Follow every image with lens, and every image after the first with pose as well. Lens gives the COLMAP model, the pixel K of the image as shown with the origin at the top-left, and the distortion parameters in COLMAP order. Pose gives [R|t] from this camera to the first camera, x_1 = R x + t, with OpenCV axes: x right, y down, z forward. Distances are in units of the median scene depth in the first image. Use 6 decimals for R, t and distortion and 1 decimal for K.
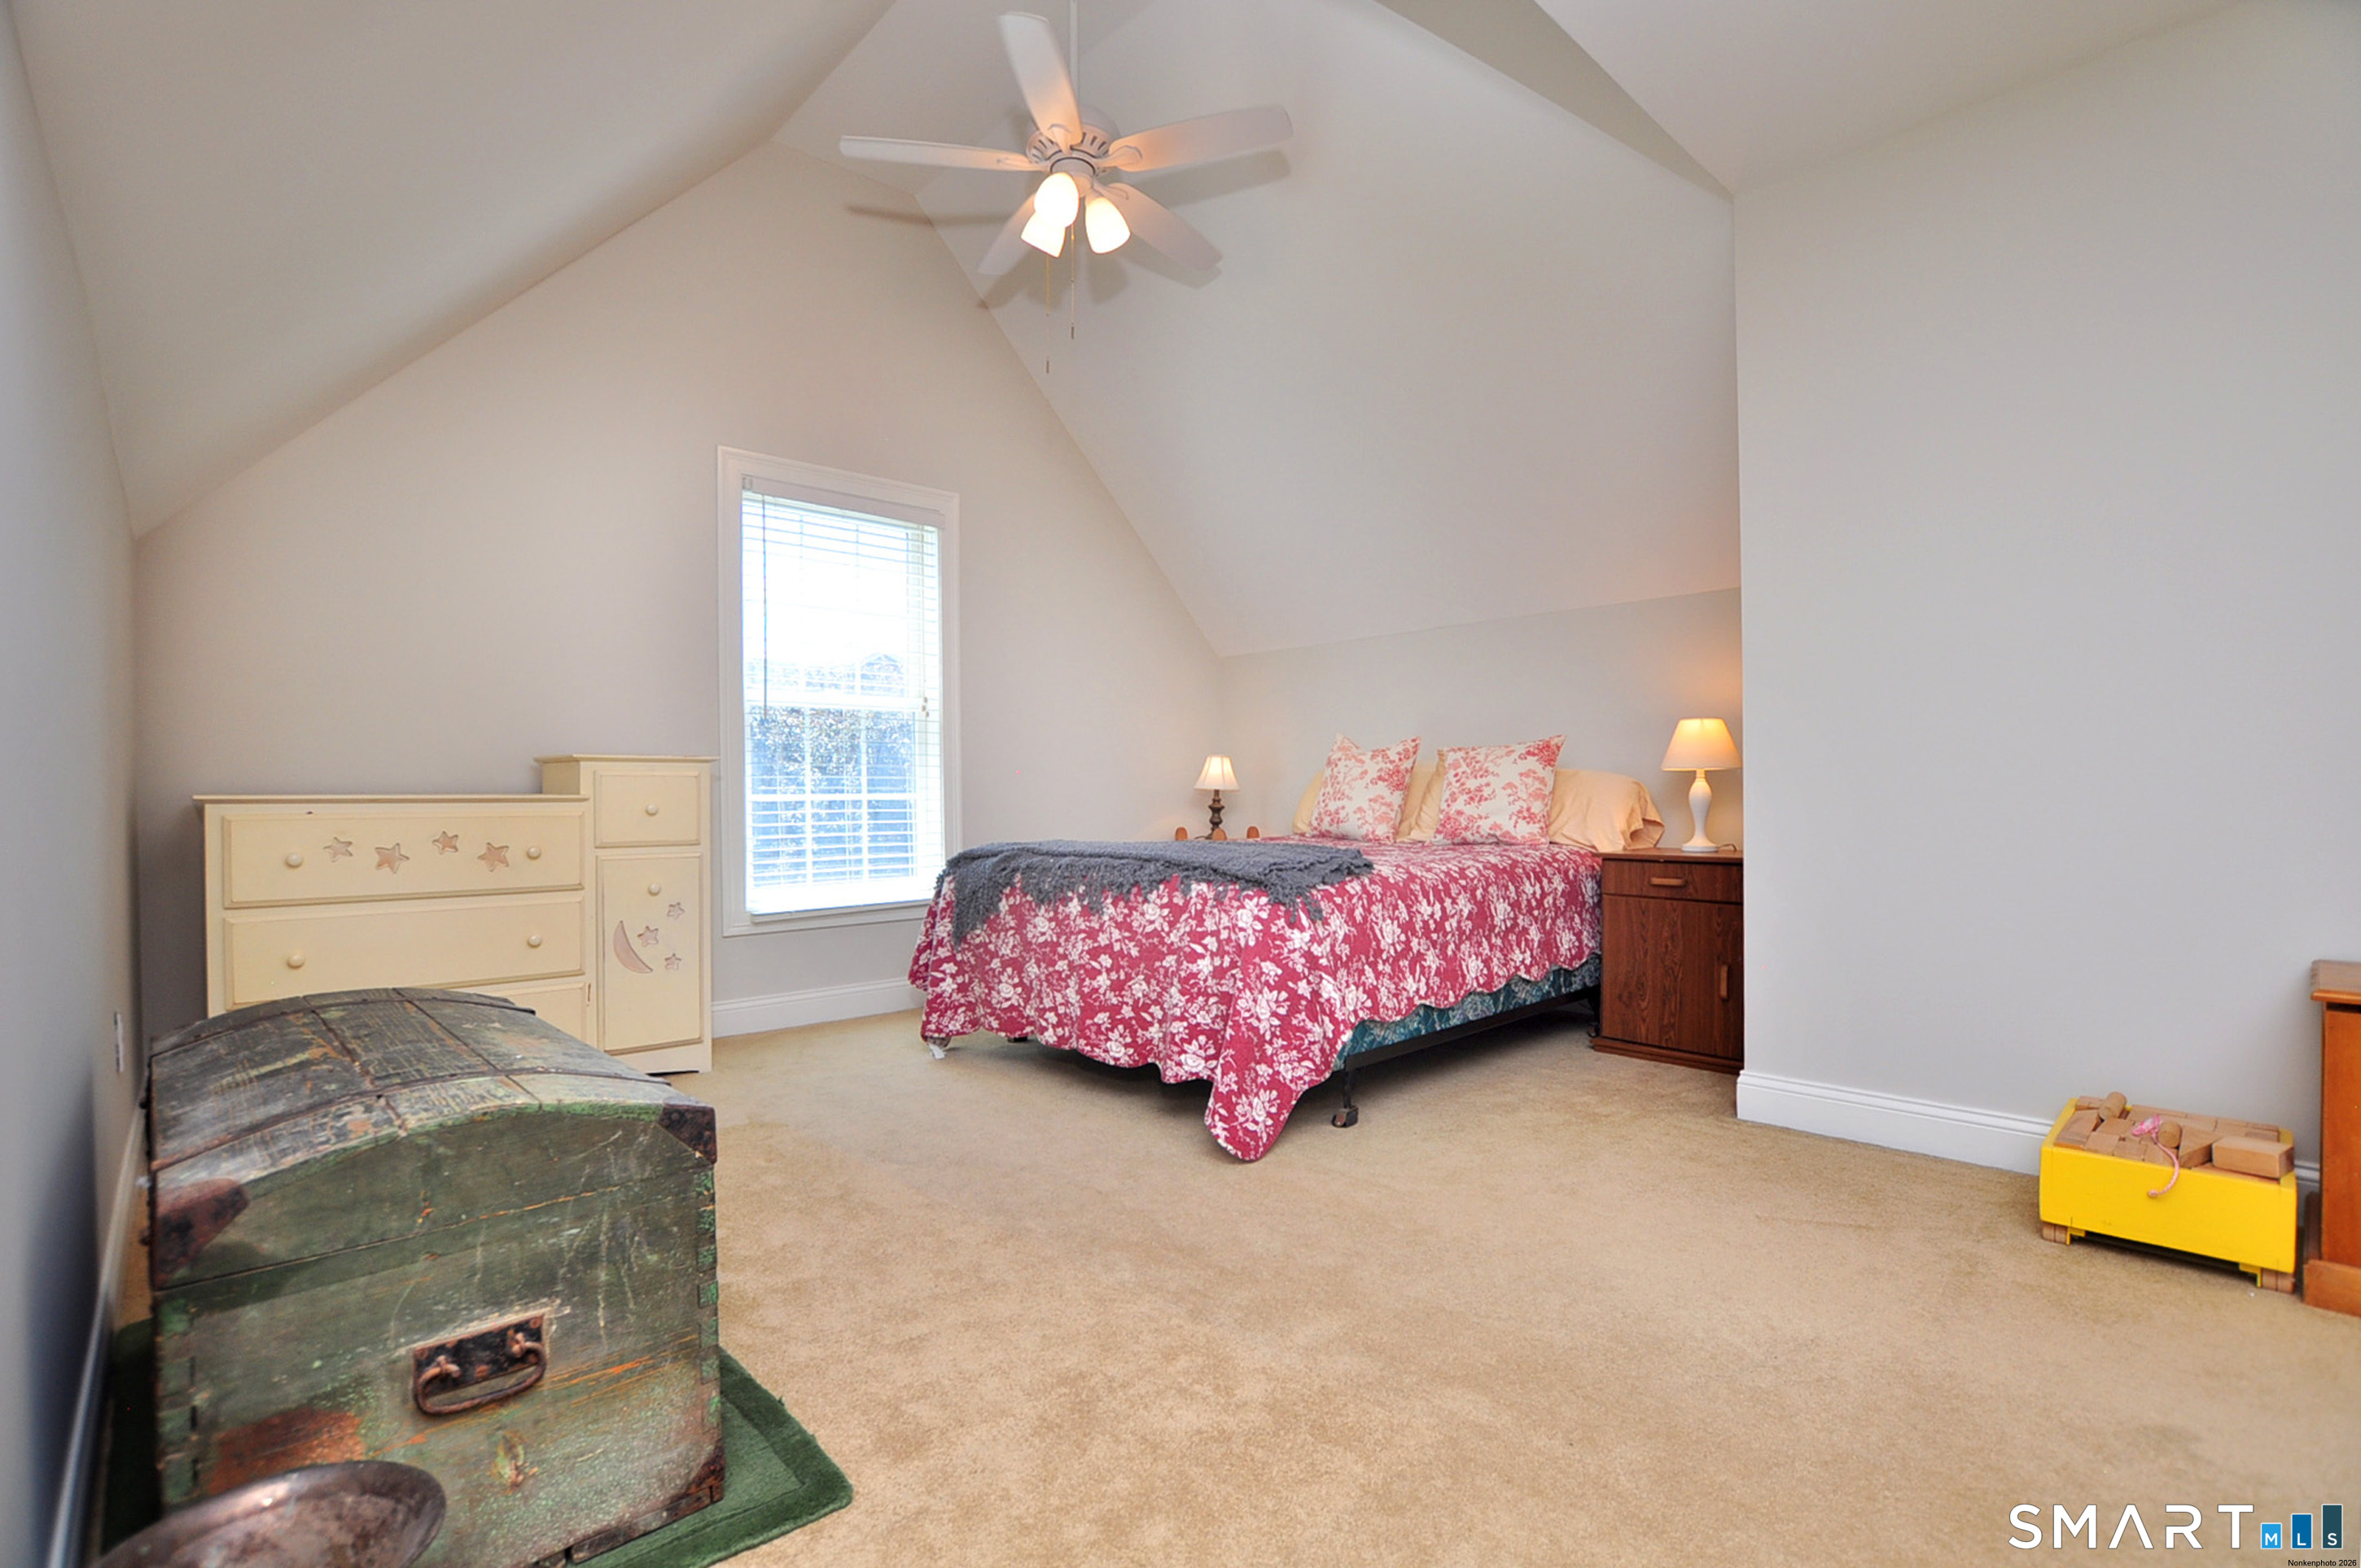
lens RADIAL K [[1051.4, 0, 1177.0], [0, 1051.4, 808.6], [0, 0, 1]] dist [-0.017648, 0.000048]
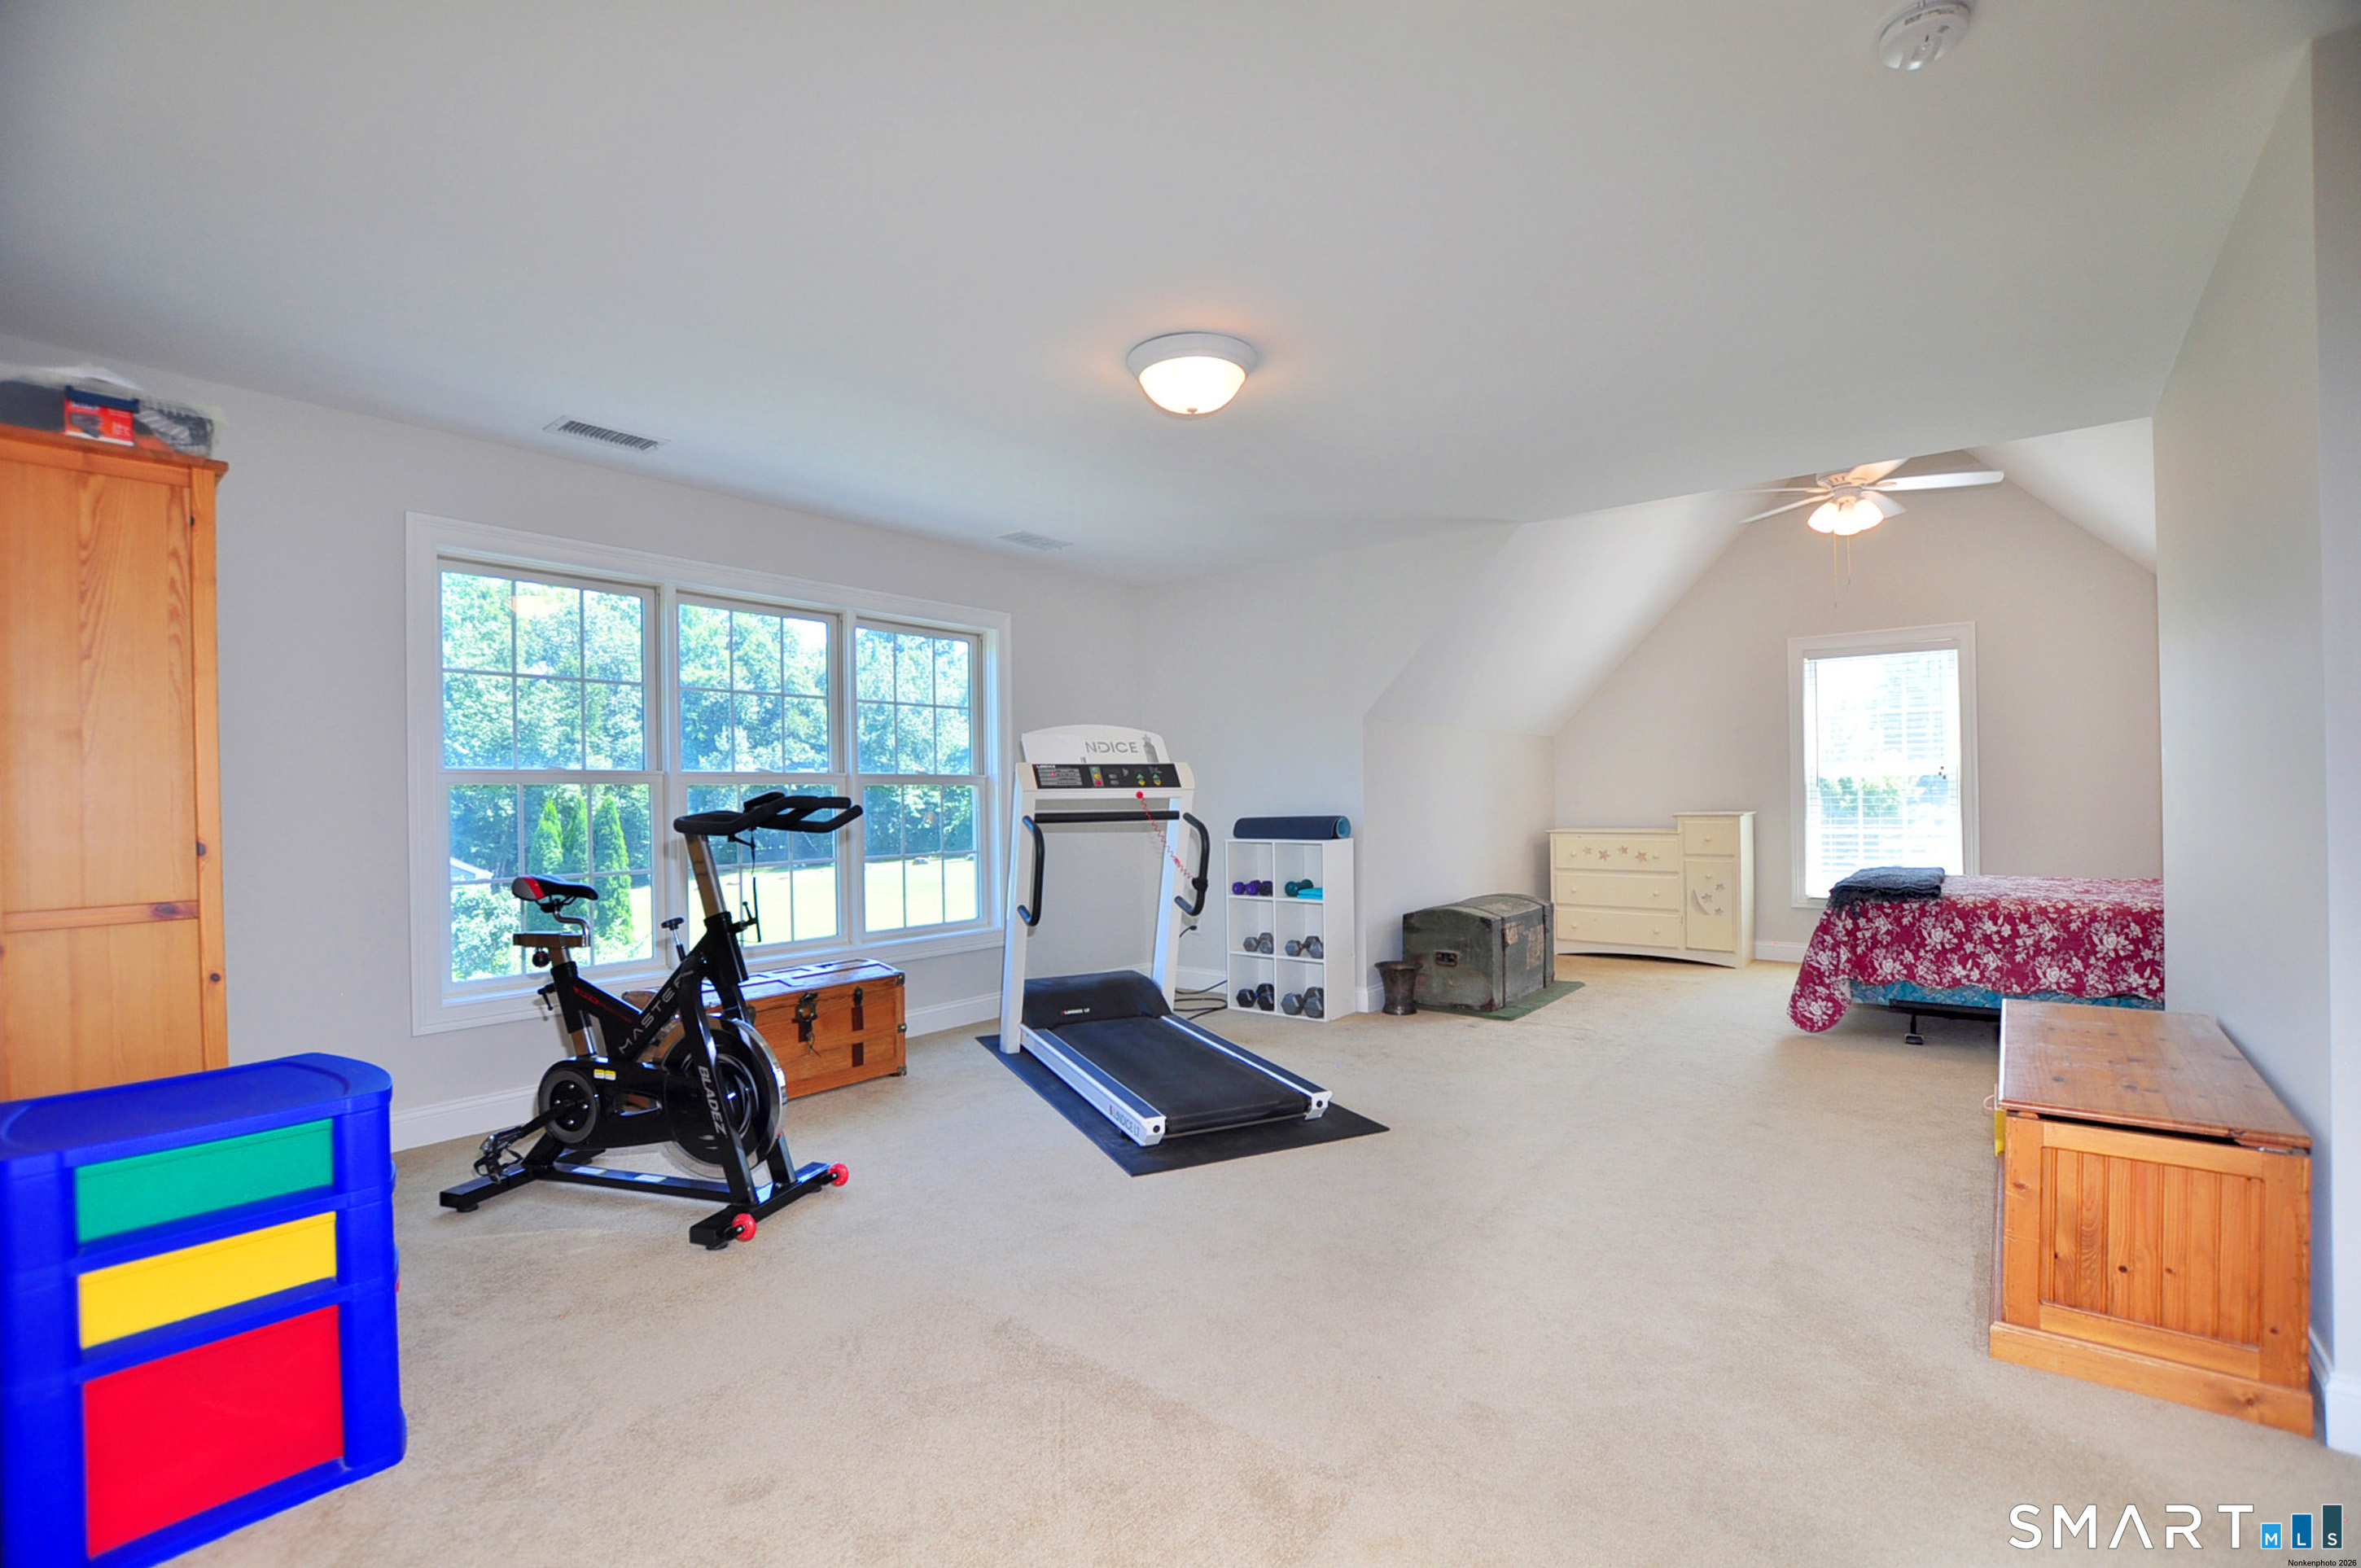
lens RADIAL K [[1051.4, 0, 1177.0], [0, 1051.4, 808.6], [0, 0, 1]] dist [-0.017648, 0.000048]
pose [[0.143485, 0.015624, -0.989529, 1.611834], [0.004671, 0.999854, 0.016464, -0.112644], [0.989641, -0.006985, 0.143391, -0.415550]]
